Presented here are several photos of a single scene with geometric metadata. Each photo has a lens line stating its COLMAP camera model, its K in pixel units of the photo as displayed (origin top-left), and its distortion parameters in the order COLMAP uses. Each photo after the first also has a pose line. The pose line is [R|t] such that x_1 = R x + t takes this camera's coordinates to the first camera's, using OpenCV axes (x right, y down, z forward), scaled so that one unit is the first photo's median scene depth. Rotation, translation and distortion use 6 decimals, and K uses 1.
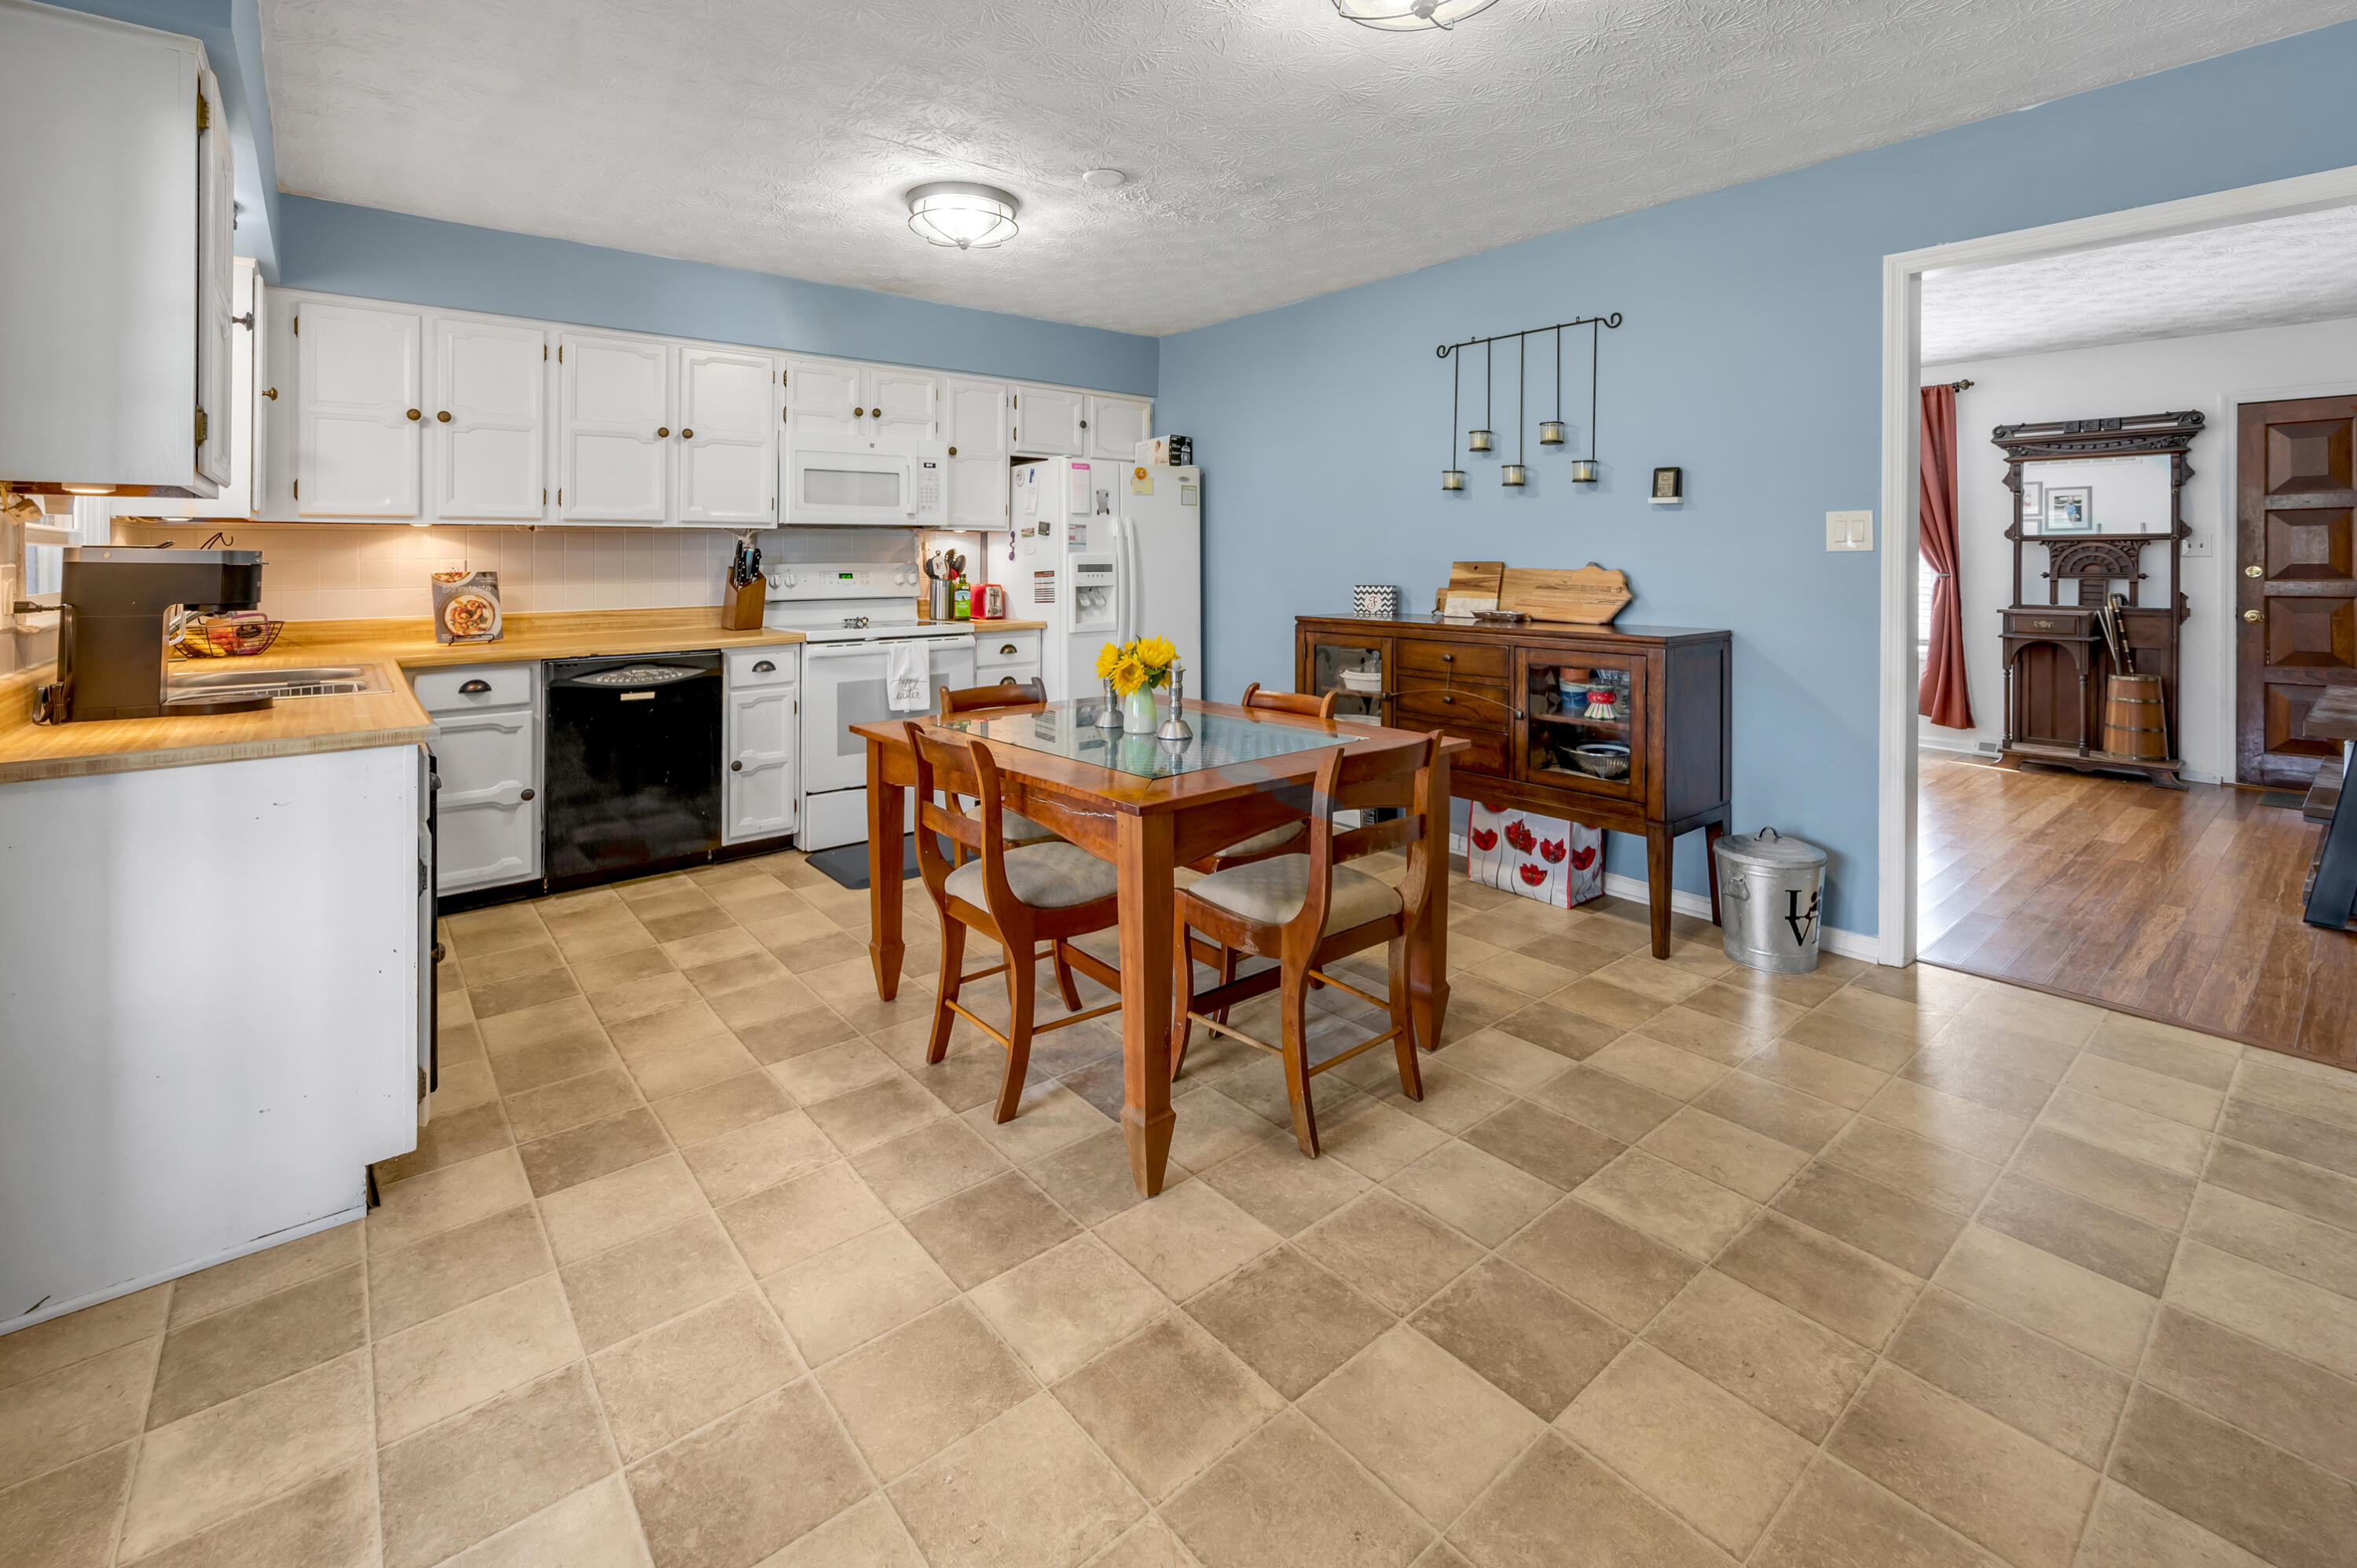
lens RADIAL K [[1019.8, 0, 1178.1], [0, 1019.8, 556.9], [0, 0, 1]] dist [-0.000256, -0.000013]
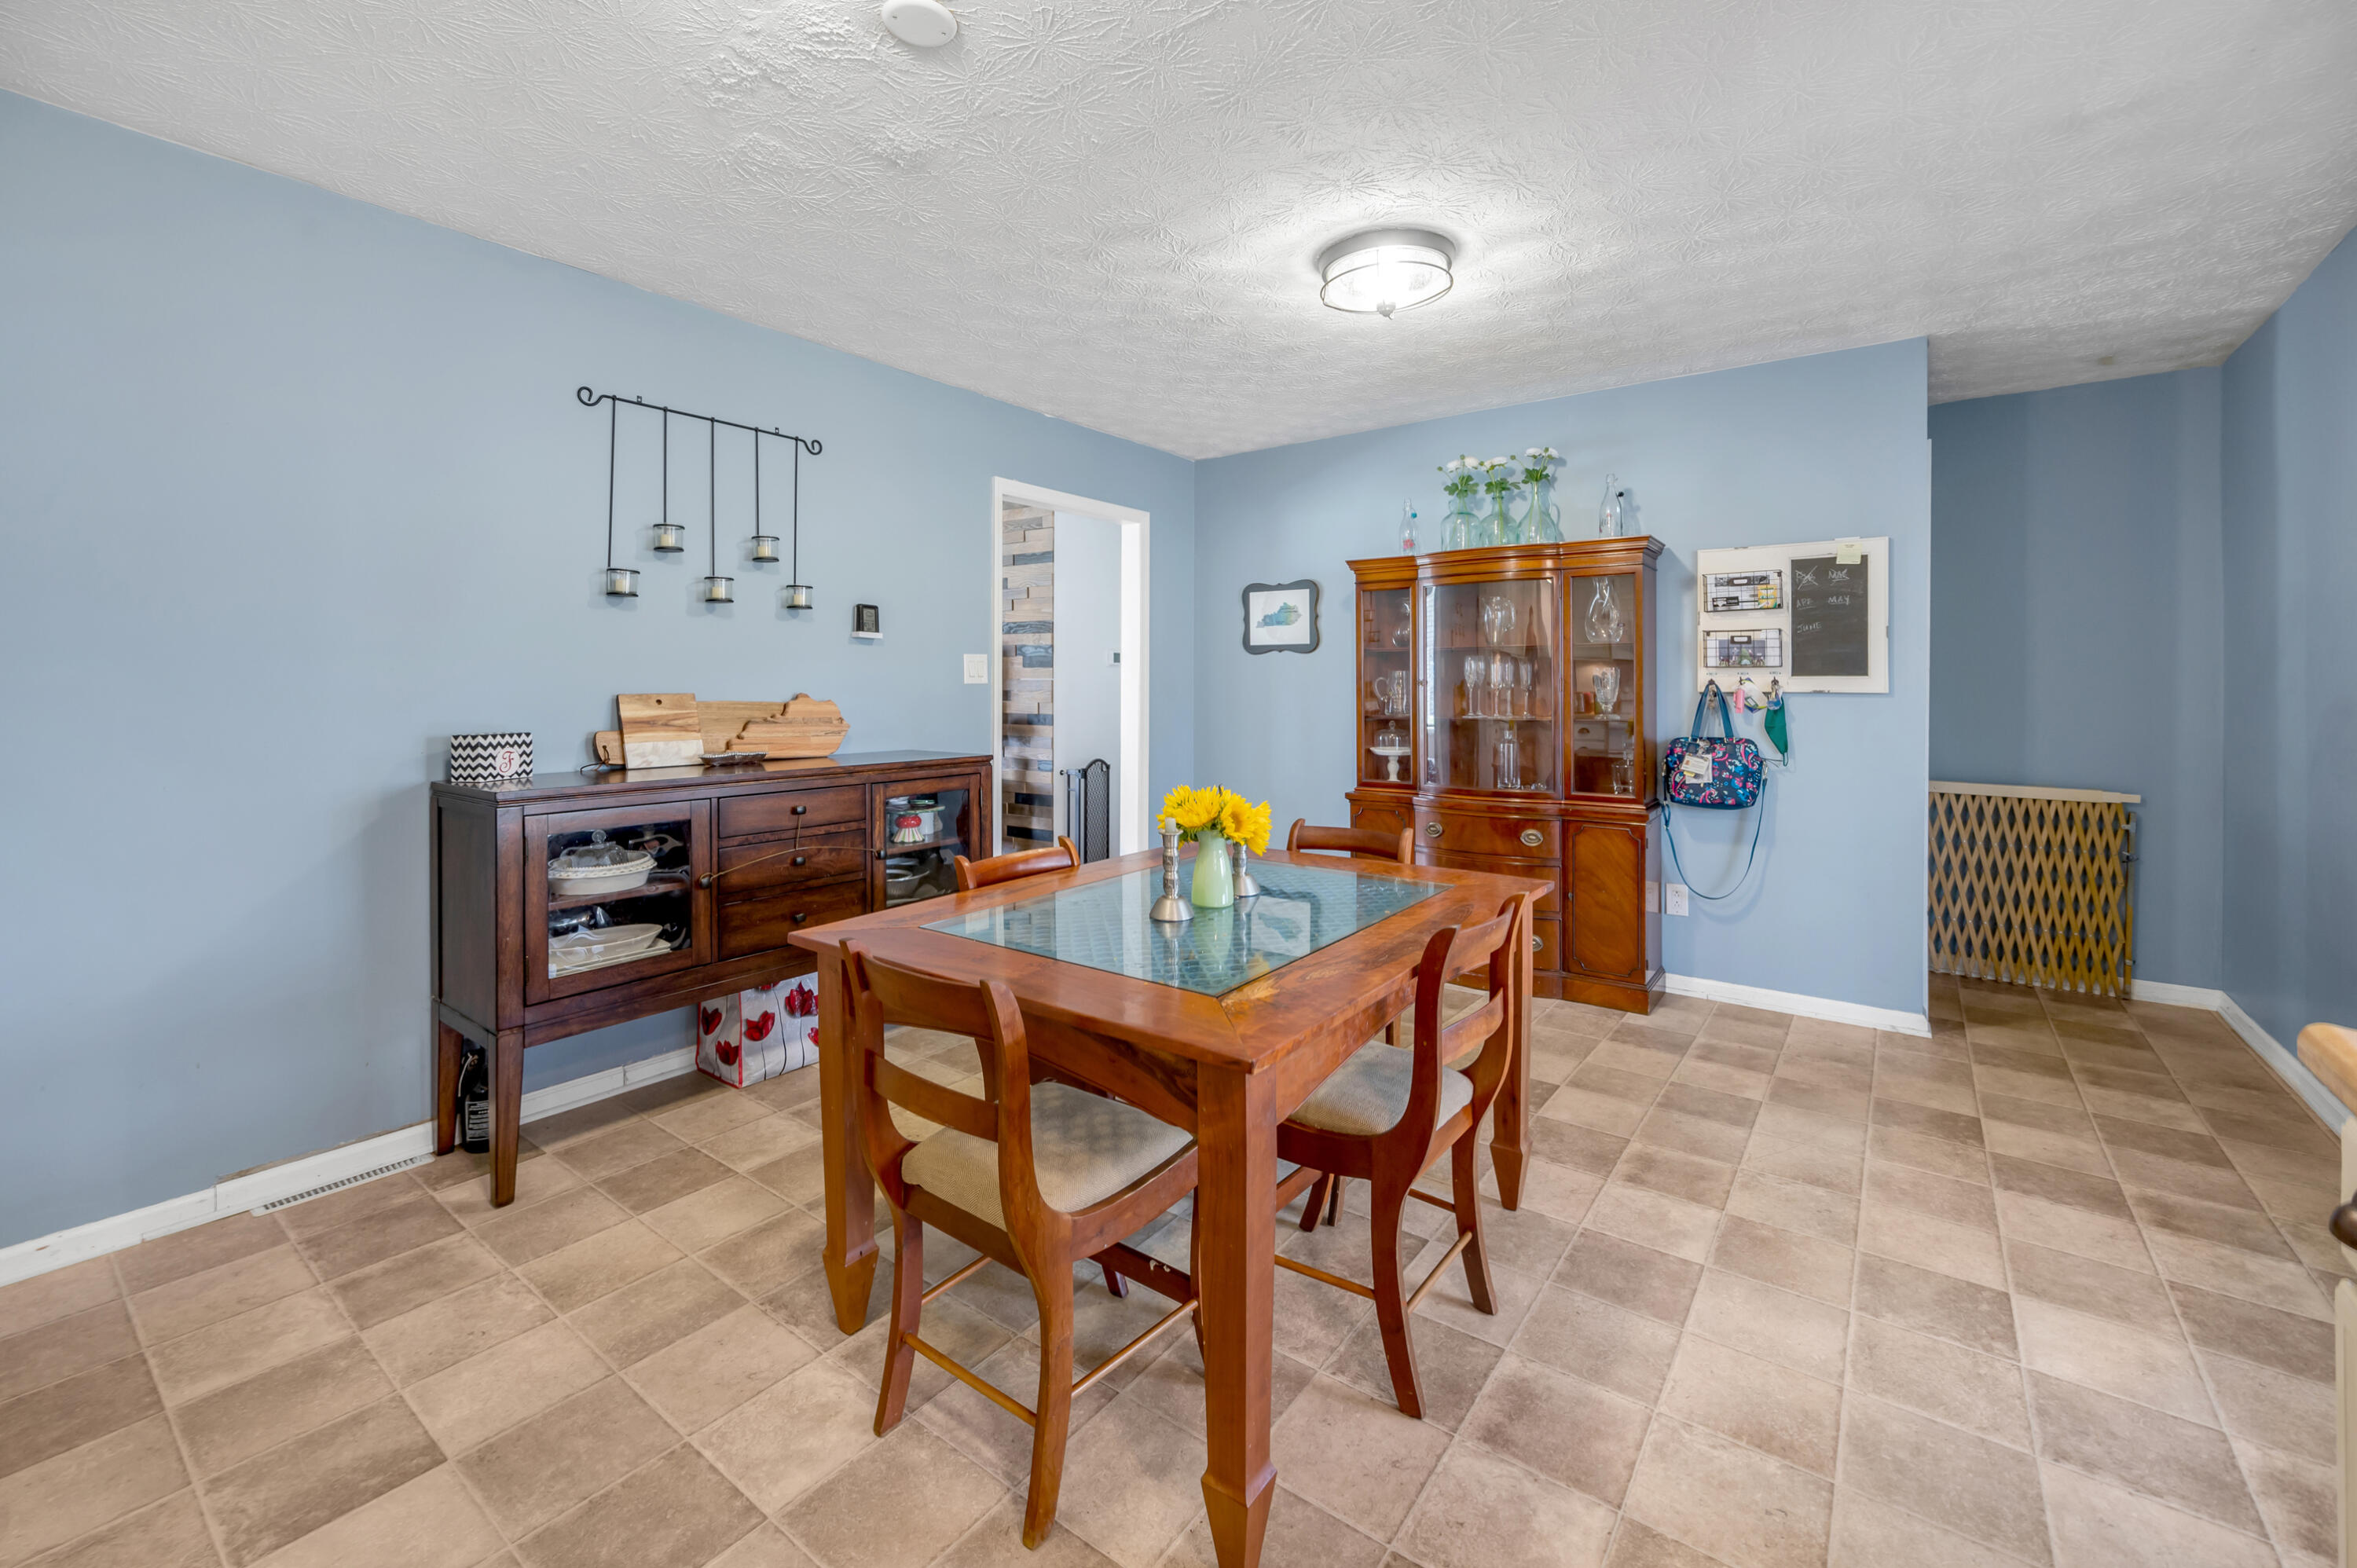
lens RADIAL K [[967.5, 0, 1177.8], [0, 967.5, 697.2], [0, 0, 1]] dist [-0.000438, 0.000605]
pose [[-0.227755, -0.007227, 0.973692, -0.952103], [-0.001348, 0.999974, 0.007107, 0.002973], [-0.973718, 0.000306, -0.227759, 1.479366]]
